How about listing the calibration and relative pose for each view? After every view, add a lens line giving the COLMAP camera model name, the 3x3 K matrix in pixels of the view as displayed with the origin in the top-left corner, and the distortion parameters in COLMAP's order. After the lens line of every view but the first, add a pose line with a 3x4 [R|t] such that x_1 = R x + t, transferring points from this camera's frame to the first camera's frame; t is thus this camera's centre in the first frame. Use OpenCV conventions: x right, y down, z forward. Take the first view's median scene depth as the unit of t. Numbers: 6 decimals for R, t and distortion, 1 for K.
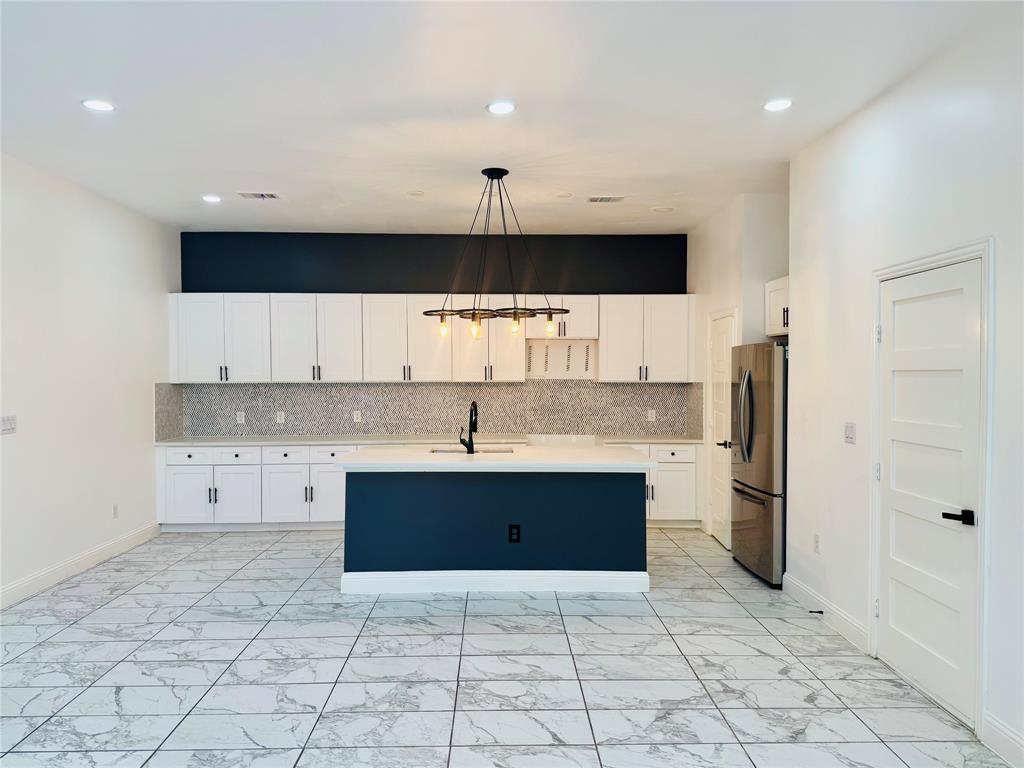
lens RADIAL K [[725.7, 0, 509.1], [0, 725.7, 379.0], [0, 0, 1]] dist [0.029552, -0.037852]
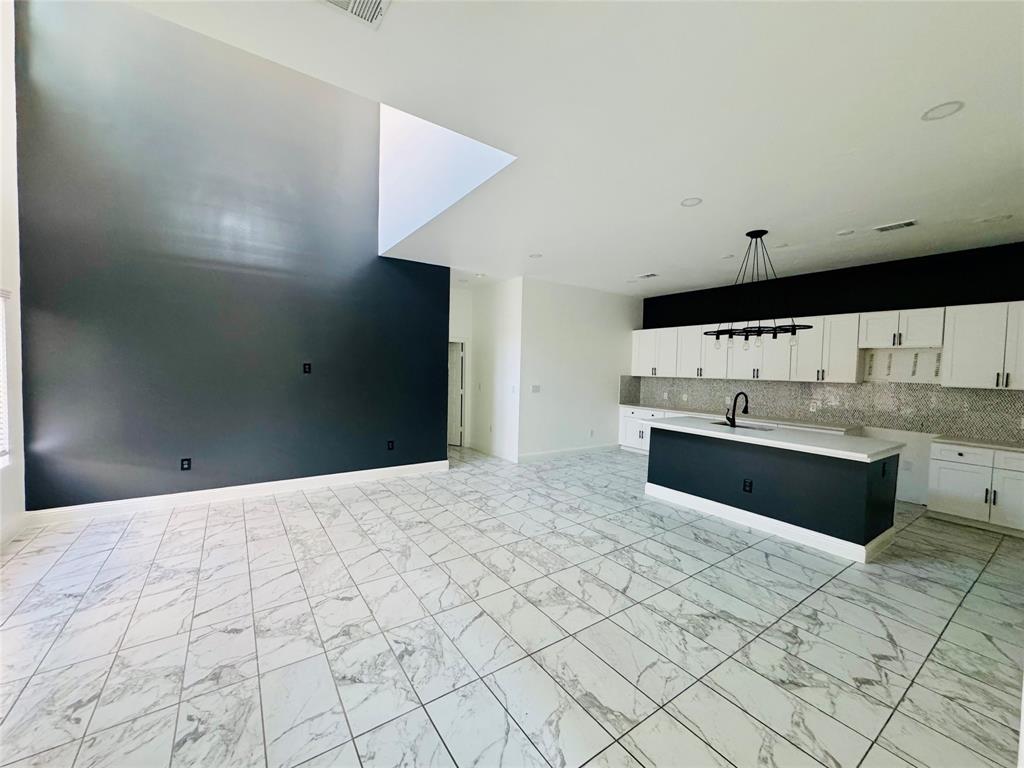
lens RADIAL K [[408.7, 0, 510.6], [0, 408.7, 384.9], [0, 0, 1]] dist [0.002029, -0.000075]
pose [[0.550566, 0.048853, -0.833361, 0.395108], [-0.032776, 0.998781, 0.036896, 0.000119], [0.834148, 0.007001, 0.551496, 0.153378]]
